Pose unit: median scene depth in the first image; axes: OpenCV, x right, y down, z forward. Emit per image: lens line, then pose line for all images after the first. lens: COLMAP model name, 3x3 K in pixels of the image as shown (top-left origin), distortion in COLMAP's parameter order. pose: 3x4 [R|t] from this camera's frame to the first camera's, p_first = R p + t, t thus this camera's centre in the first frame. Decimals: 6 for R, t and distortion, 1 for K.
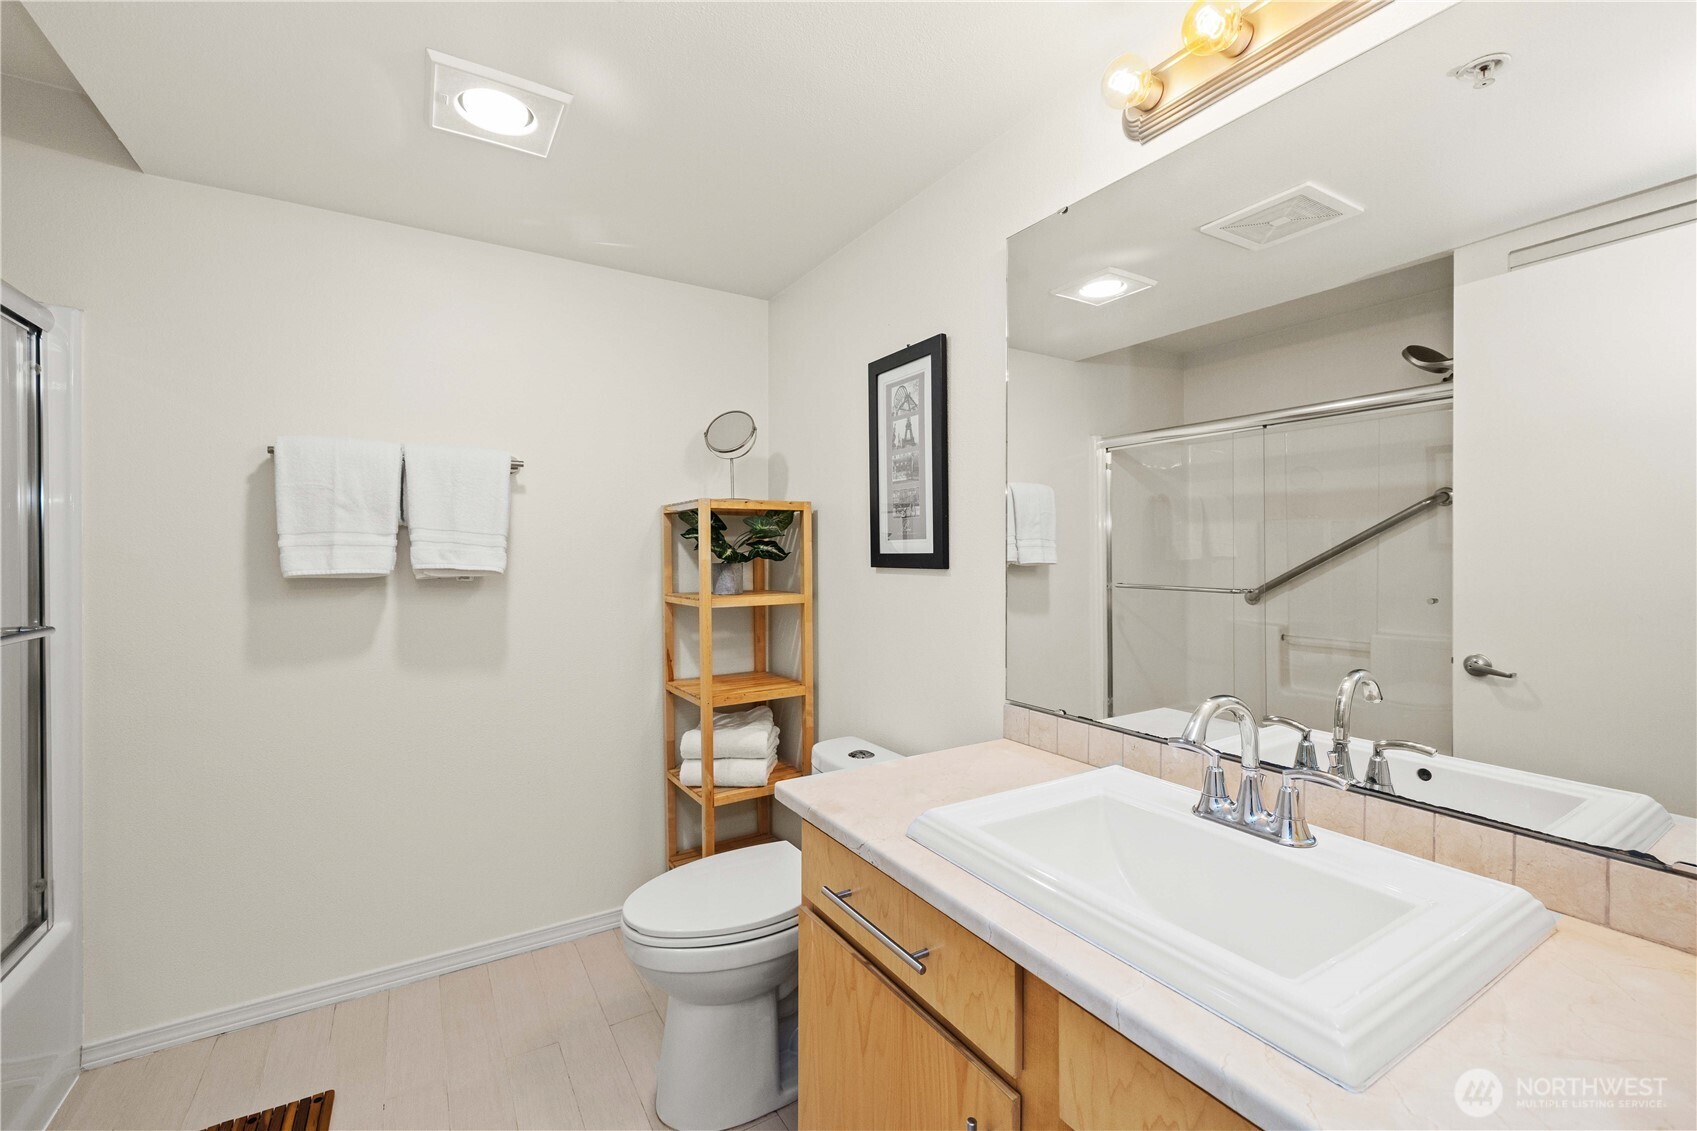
lens RADIAL K [[716.2, 0, 848.8], [0, 716.2, 557.1], [0, 0, 1]] dist [-0.001615, 0.001050]
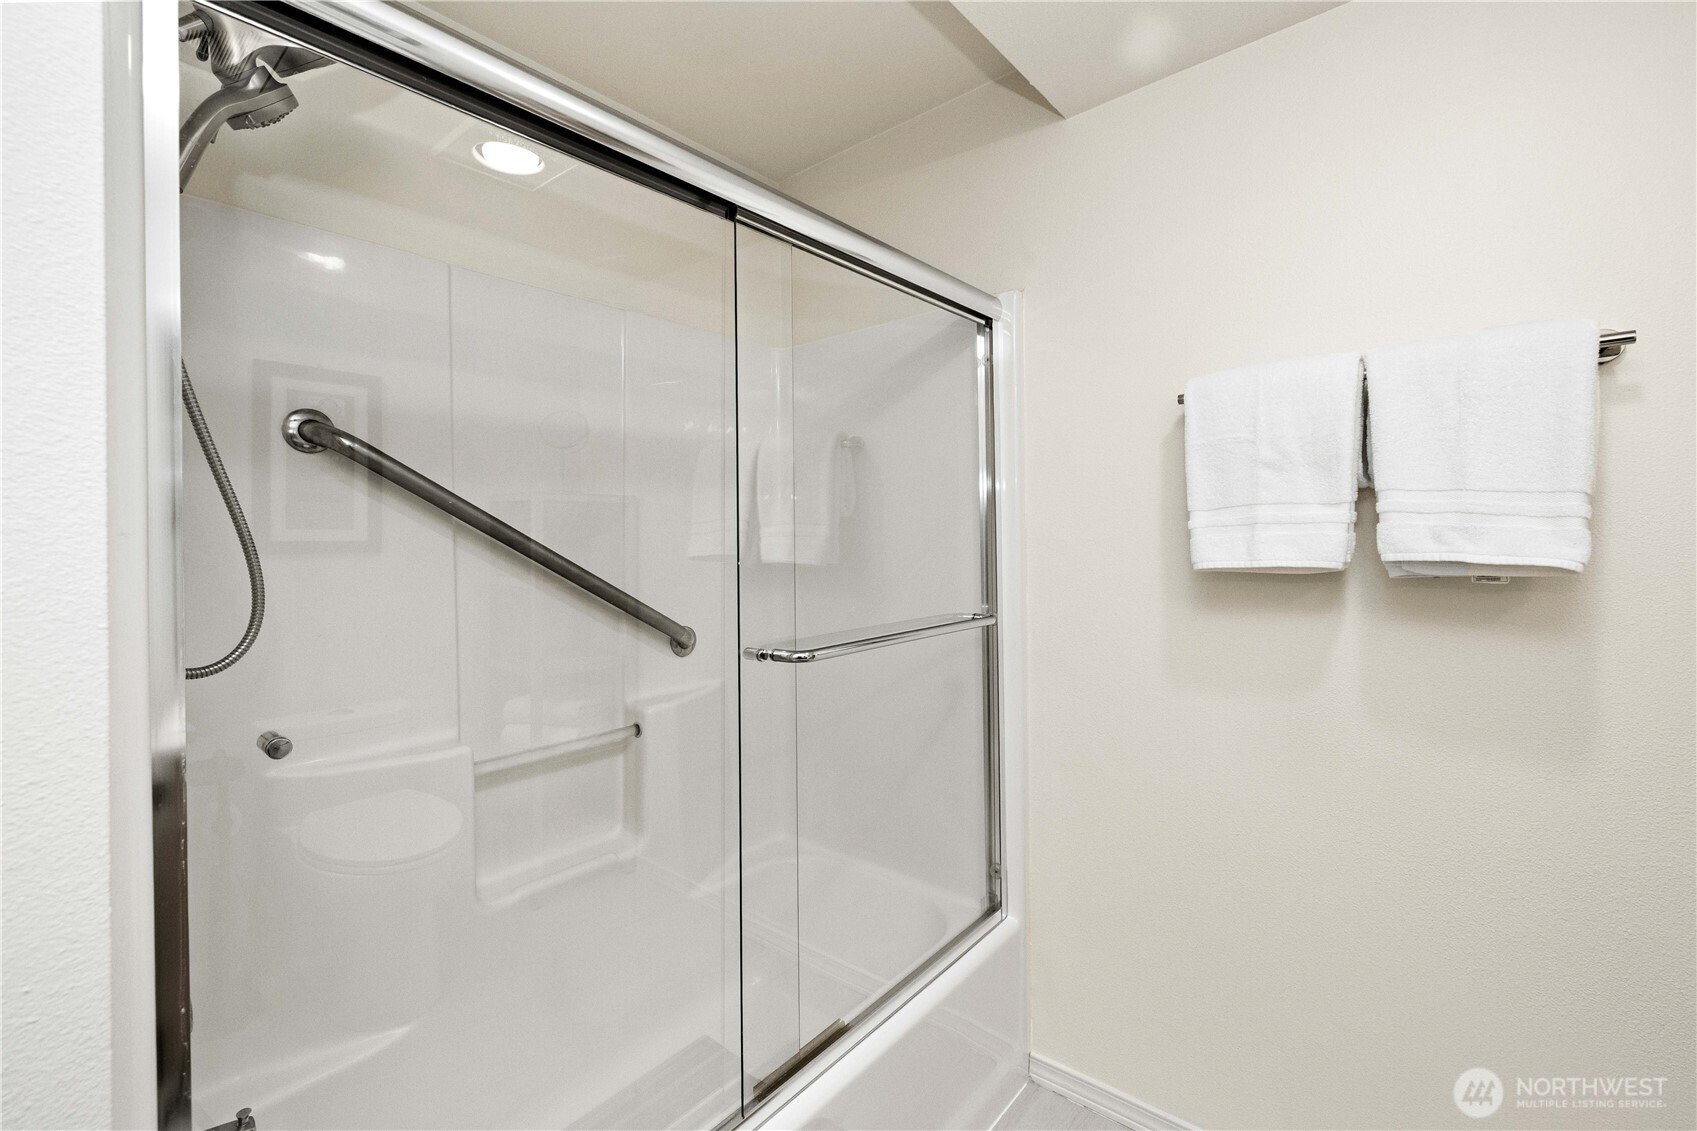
lens RADIAL K [[716.2, 0, 854.2], [0, 716.2, 537.1], [0, 0, 1]] dist [-0.001615, 0.001050]
pose [[0.304538, -0.011251, -0.952434, -0.190478], [0.014323, 0.999871, -0.007231, -0.004625], [0.952392, -0.011440, 0.304660, 0.425207]]
